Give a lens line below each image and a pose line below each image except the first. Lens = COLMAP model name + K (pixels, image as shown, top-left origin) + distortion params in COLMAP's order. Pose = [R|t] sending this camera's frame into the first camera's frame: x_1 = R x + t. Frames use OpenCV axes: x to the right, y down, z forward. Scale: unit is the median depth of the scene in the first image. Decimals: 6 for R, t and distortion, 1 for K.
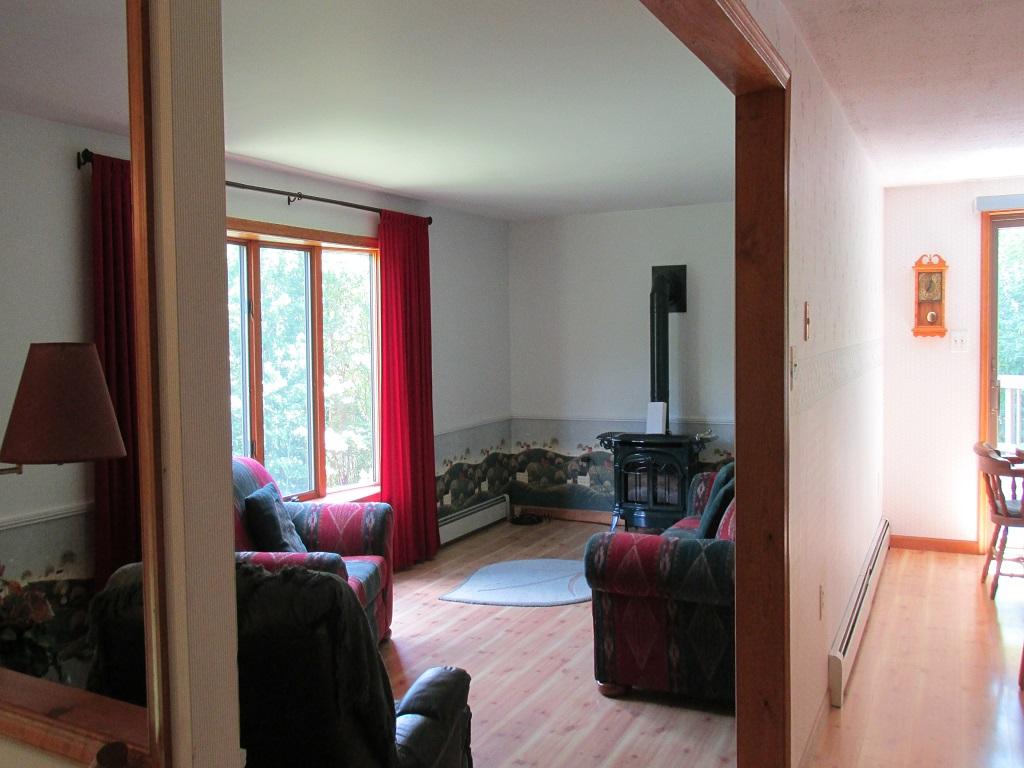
lens RADIAL K [[860.5, 0, 512.0], [0, 860.5, 384.0], [0, 0, 1]] dist [-0.013370, 0.001366]
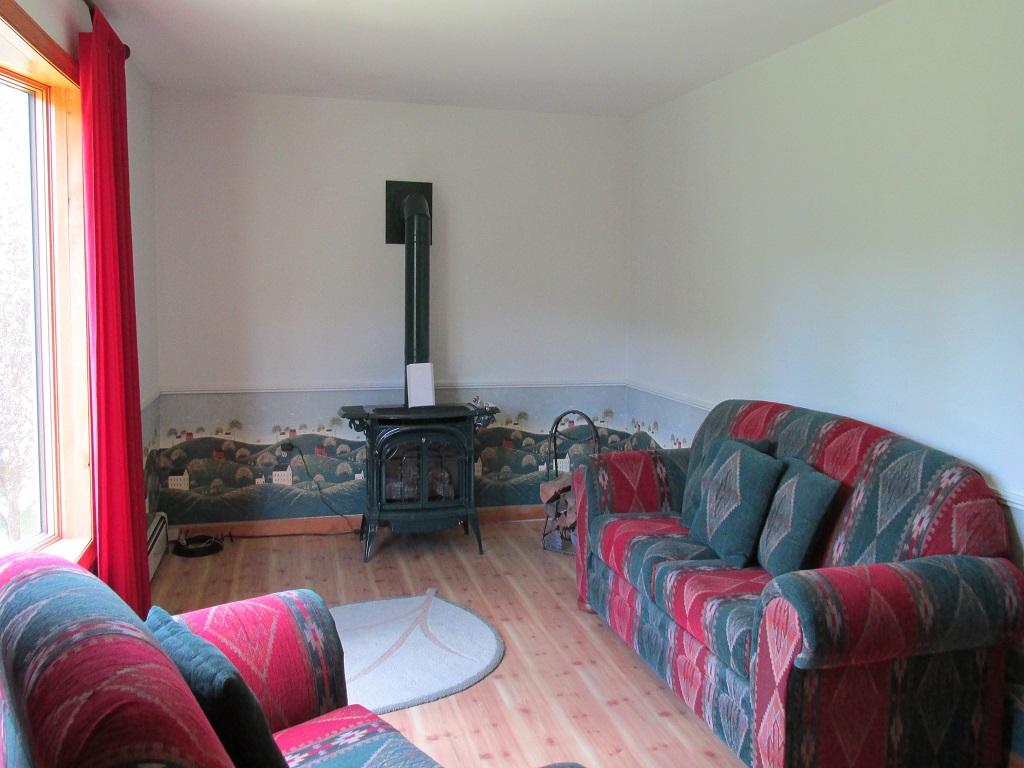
lens RADIAL K [[858.0, 0, 511.5], [0, 858.0, 356.8], [0, 0, 1]] dist [-0.033443, 0.006987]
pose [[0.734400, -0.027209, 0.678171, -0.305576], [0.009692, 0.999515, 0.029607, -0.006063], [-0.678647, -0.015170, 0.734308, 0.442474]]
